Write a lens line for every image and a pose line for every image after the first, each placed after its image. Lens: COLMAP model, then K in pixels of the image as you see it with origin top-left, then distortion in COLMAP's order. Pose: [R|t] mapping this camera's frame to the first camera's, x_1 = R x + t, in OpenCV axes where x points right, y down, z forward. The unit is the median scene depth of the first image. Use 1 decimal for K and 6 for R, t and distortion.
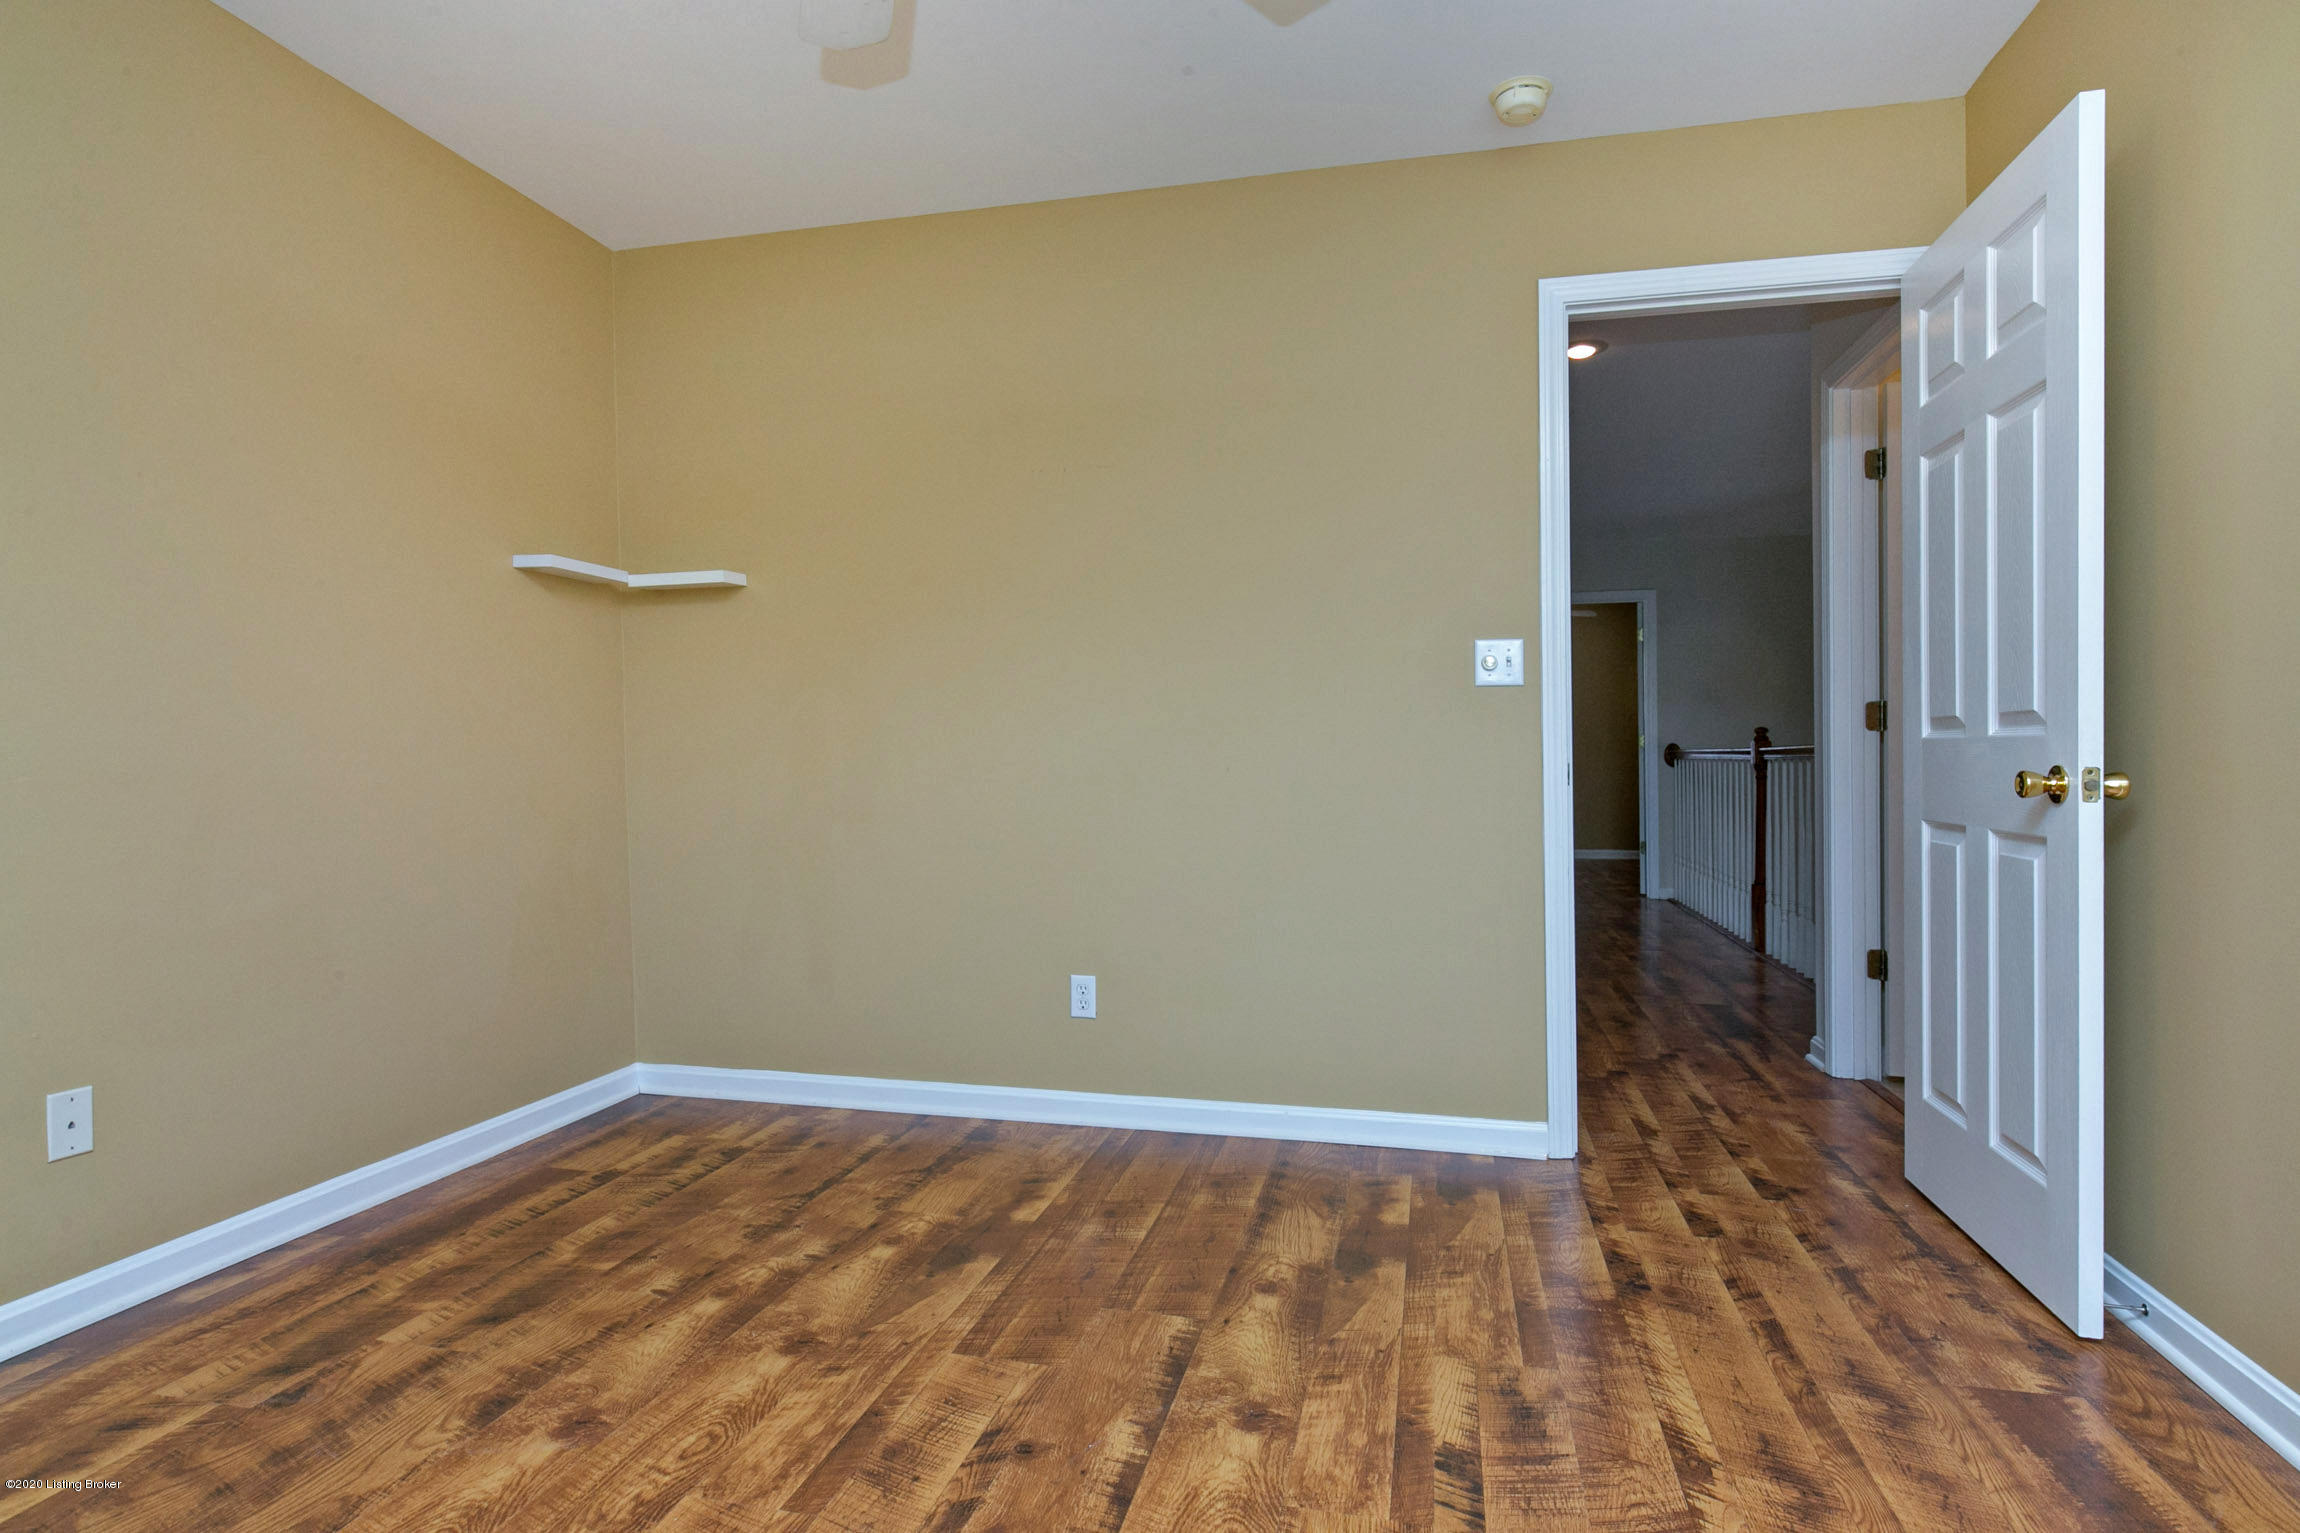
lens RADIAL K [[1187.0, 0, 1150.0], [0, 1187.0, 766.5], [0, 0, 1]] dist [0.000567, 0.000329]
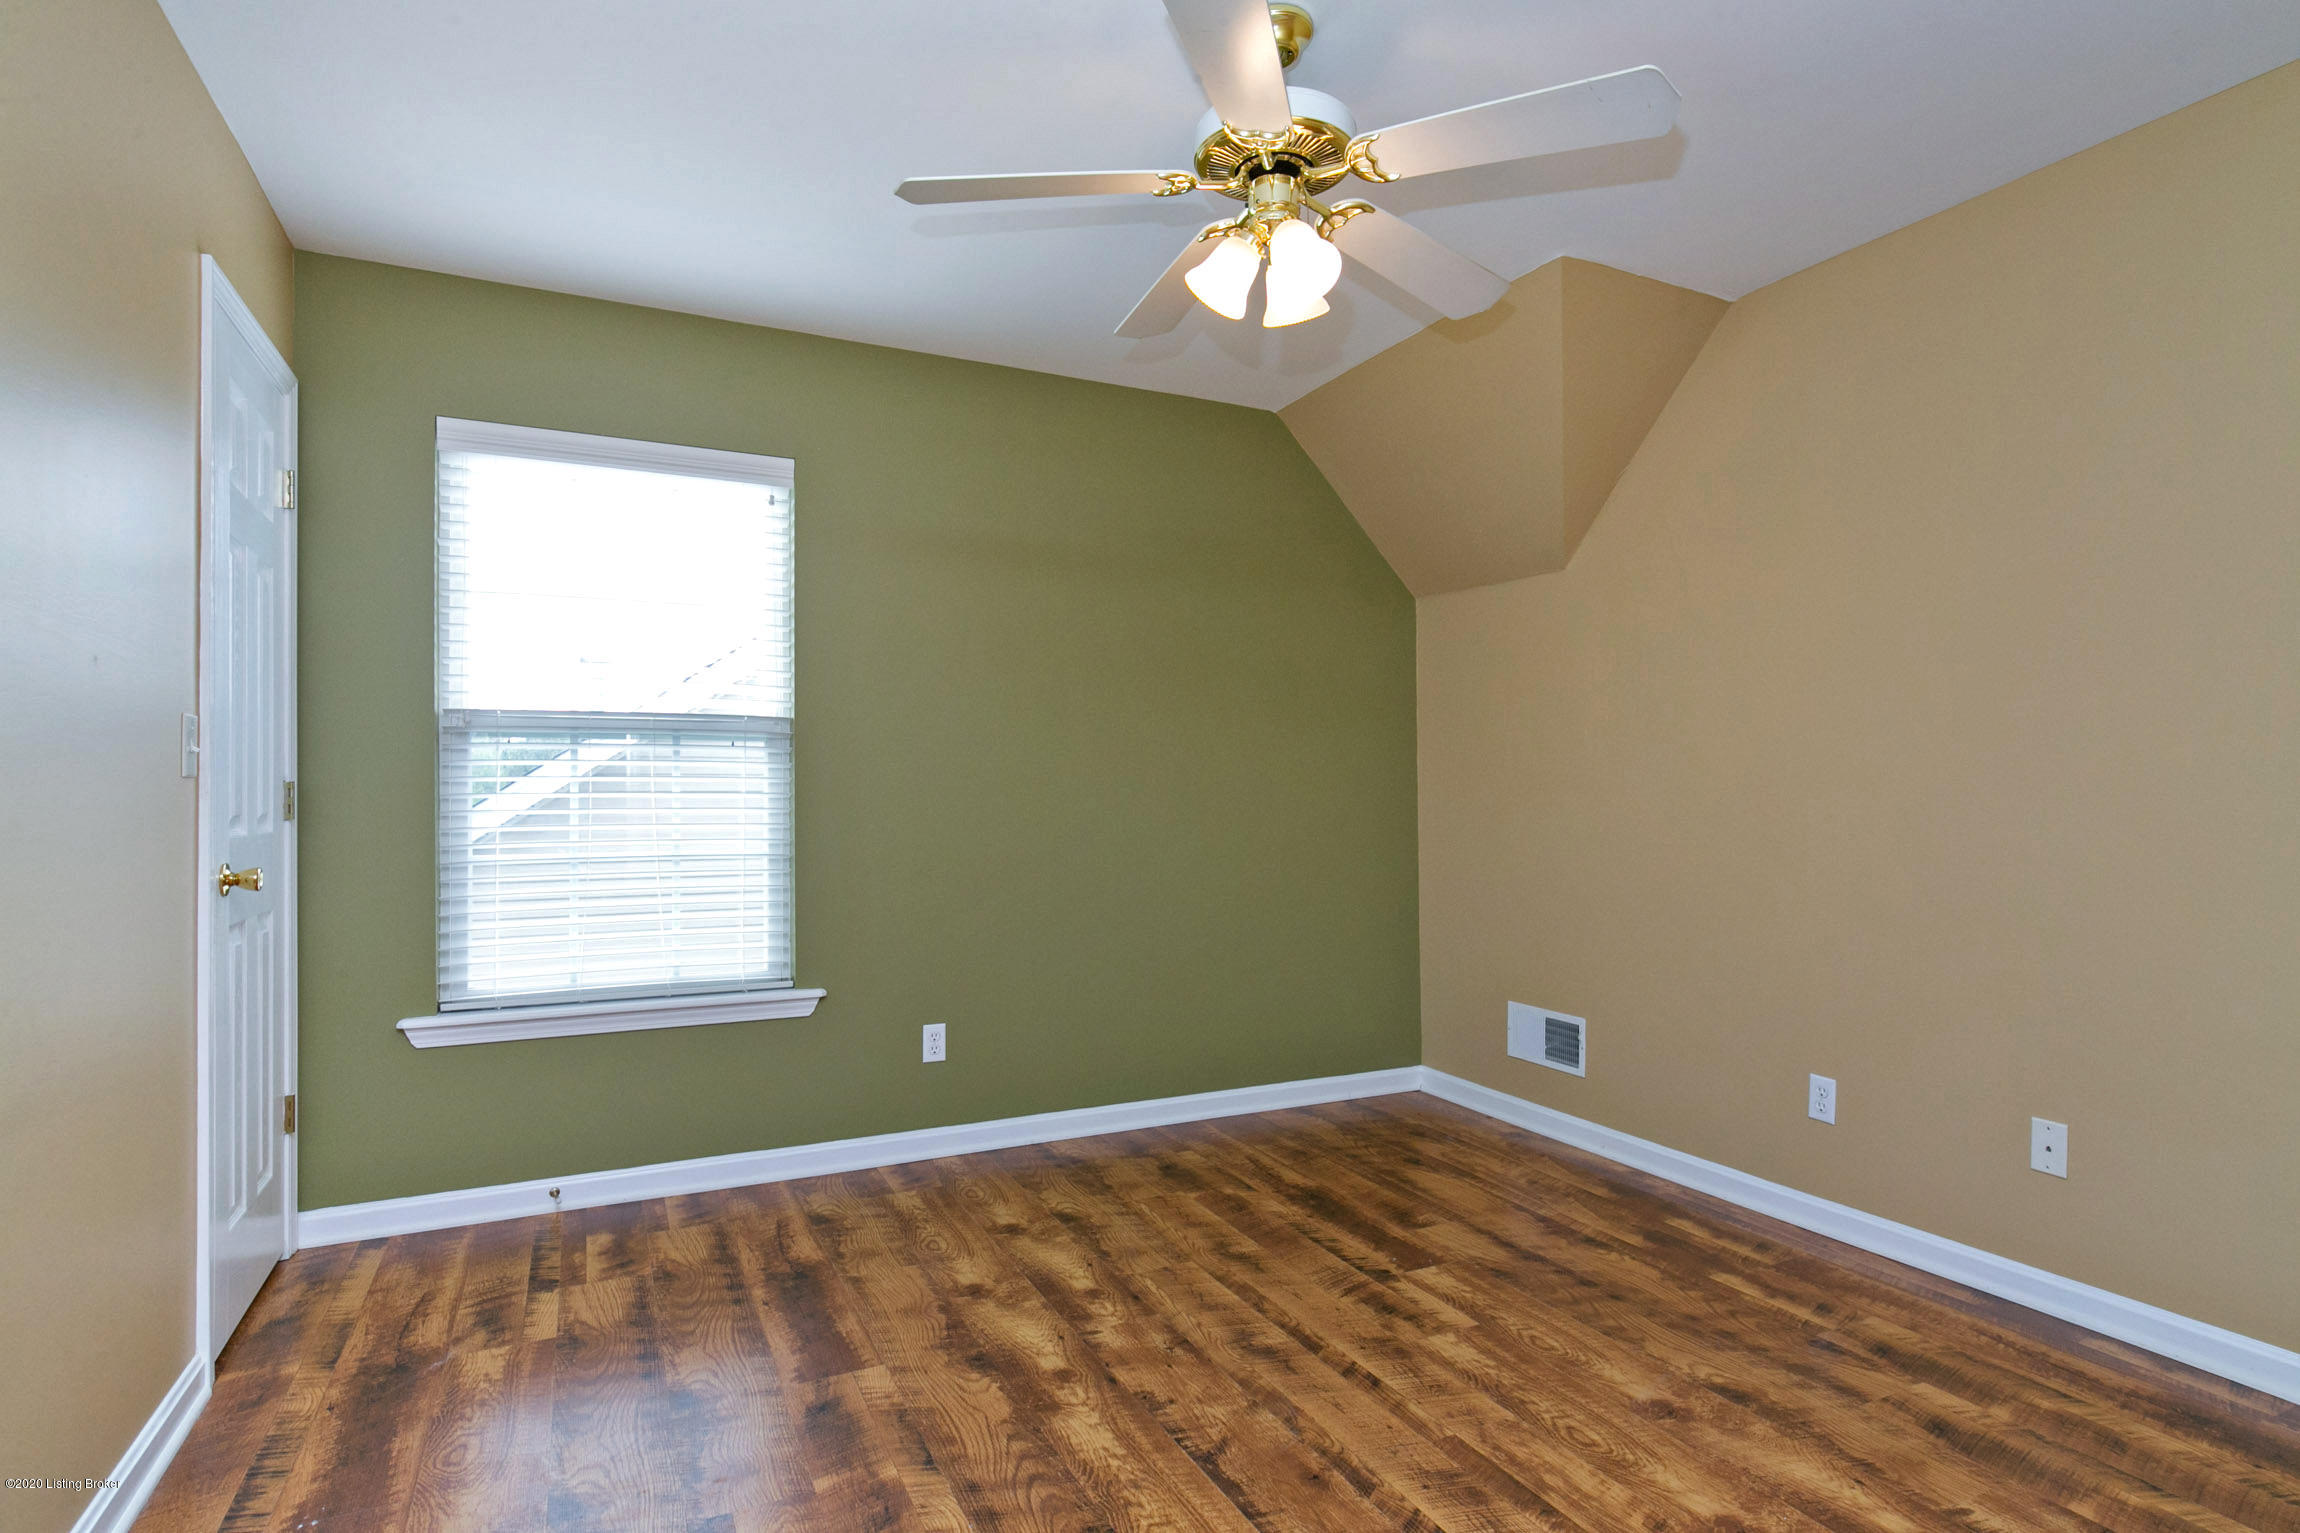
lens RADIAL K [[1187.0, 0, 1150.0], [0, 1187.0, 766.5], [0, 0, 1]] dist [0.000567, 0.000329]
pose [[-0.773552, -0.008209, -0.633680, 0.667406], [-0.000779, 0.999928, -0.012003, -0.086643], [0.633732, -0.008792, -0.773502, 1.519618]]
